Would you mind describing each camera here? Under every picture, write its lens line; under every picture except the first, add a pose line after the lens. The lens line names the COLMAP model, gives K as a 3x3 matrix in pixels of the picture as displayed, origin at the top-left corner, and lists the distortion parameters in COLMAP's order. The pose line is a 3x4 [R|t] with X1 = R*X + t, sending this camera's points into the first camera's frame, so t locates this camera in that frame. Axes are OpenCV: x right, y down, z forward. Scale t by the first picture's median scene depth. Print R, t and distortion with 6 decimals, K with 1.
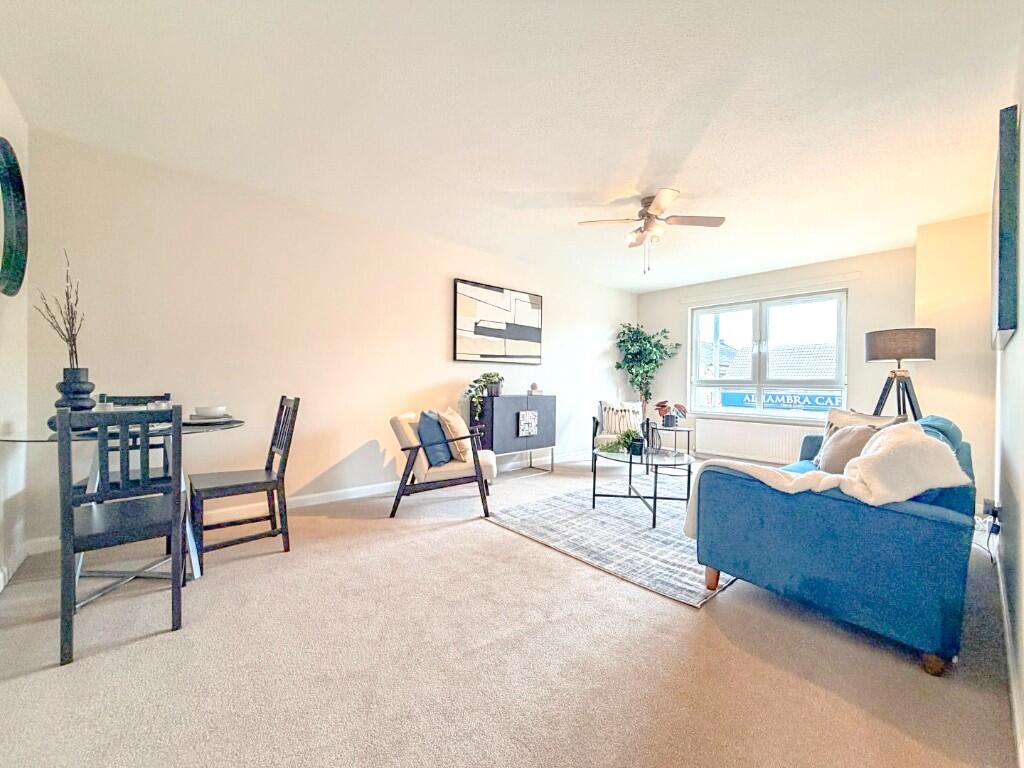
lens RADIAL K [[405.8, 0, 511.6], [0, 405.8, 385.1], [0, 0, 1]] dist [-0.003865, 0.000176]
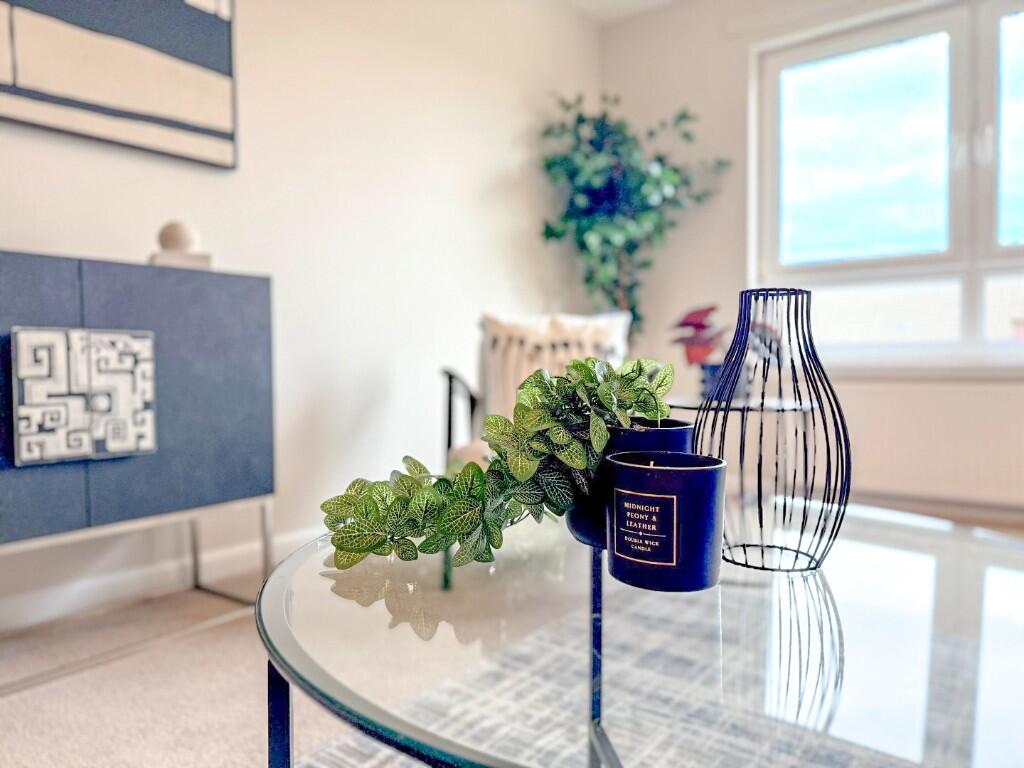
lens RADIAL K [[742.3, 0, 519.9], [0, 742.3, 385.6], [0, 0, 1]] dist [0.004560, -0.005552]
pose [[0.980396, -0.026707, 0.195218, 0.159835], [0.021363, 0.999339, 0.029430, 0.076394], [-0.195875, -0.024682, 0.980318, 0.549306]]
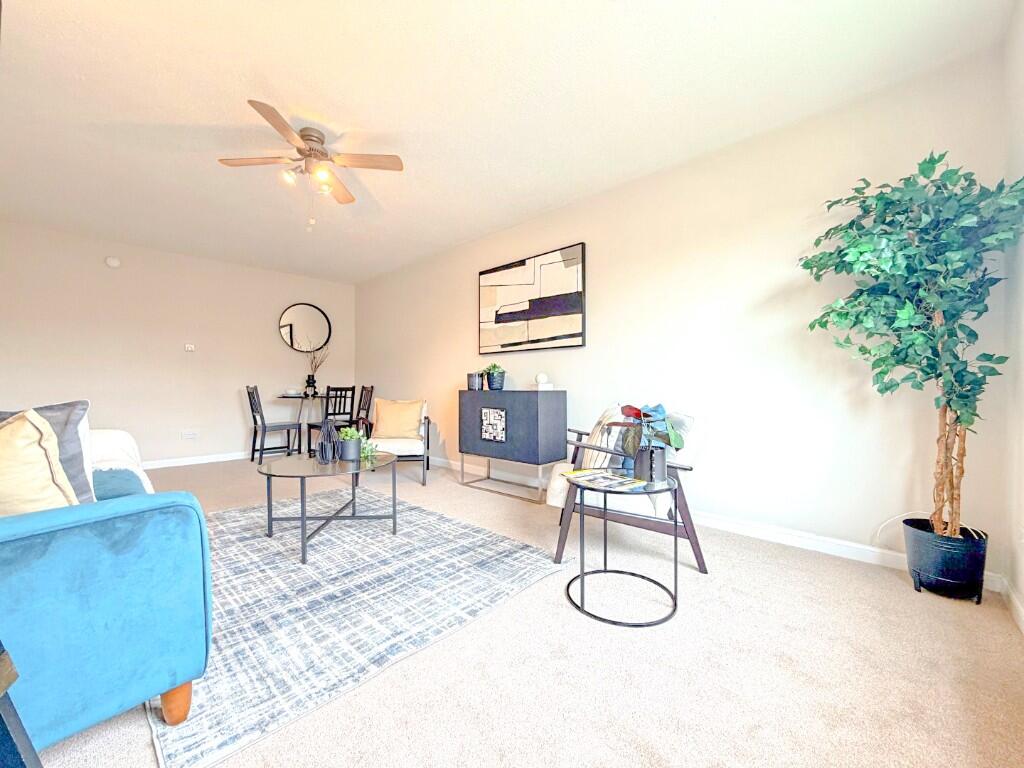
lens RADIAL K [[405.8, 0, 521.4], [0, 405.8, 388.6], [0, 0, 1]] dist [-0.003865, 0.000176]
pose [[0.110828, 0.004050, -0.993831, 0.770531], [0.004307, 0.999980, 0.004555, 0.017512], [0.993830, -0.004785, 0.110809, 0.876075]]
